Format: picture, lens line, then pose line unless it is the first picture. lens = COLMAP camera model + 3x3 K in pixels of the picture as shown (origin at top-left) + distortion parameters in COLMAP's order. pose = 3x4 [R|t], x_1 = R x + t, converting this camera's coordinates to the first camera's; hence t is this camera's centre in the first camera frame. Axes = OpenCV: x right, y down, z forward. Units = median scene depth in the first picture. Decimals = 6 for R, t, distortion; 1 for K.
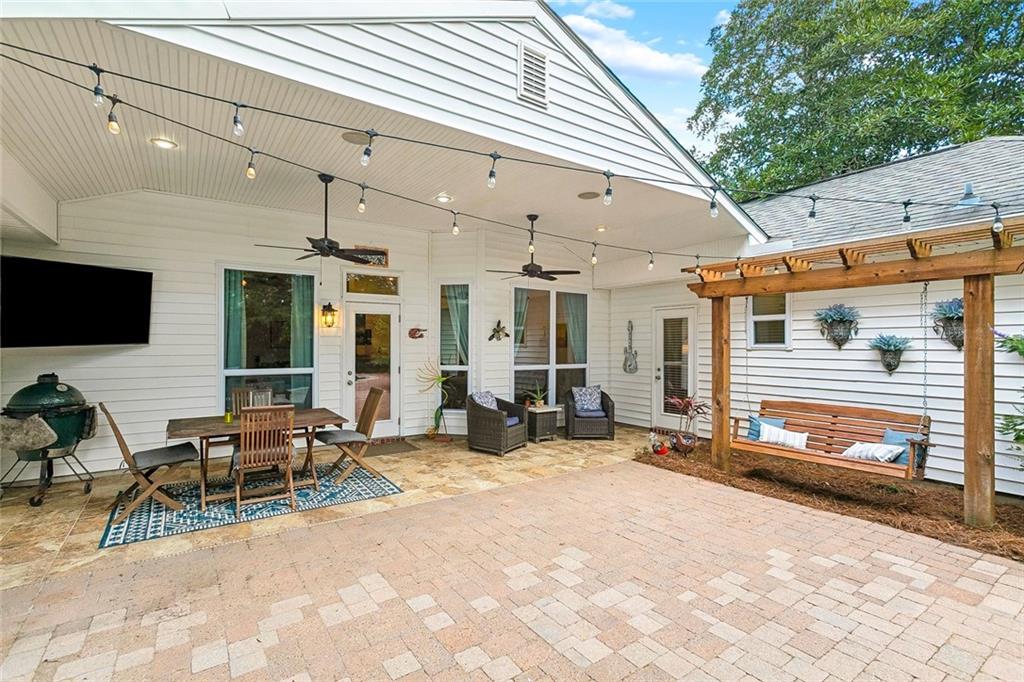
lens RADIAL K [[464.7, 0, 512.0], [0, 464.7, 341.0], [0, 0, 1]] dist [0.000439, 0.000088]
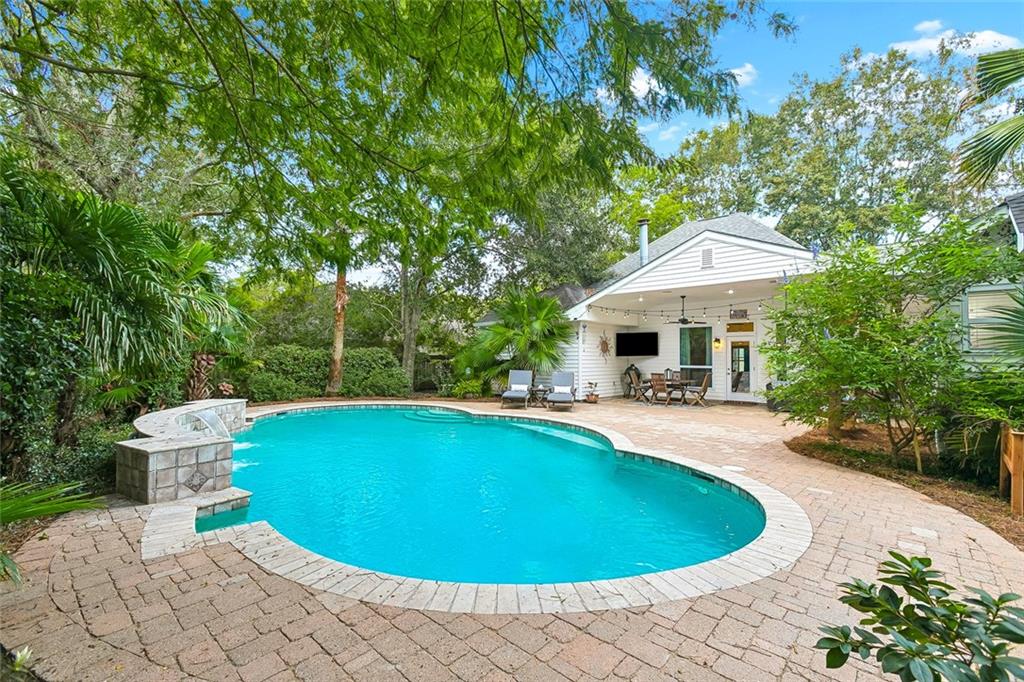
lens RADIAL K [[464.7, 0, 512.0], [0, 464.7, 341.0], [0, 0, 1]] dist [0.000439, 0.000088]
pose [[0.183727, -0.019054, -0.982793, 1.635206], [0.012549, 0.999776, -0.017037, -0.039914], [0.982897, -0.009203, 0.183925, -0.398402]]
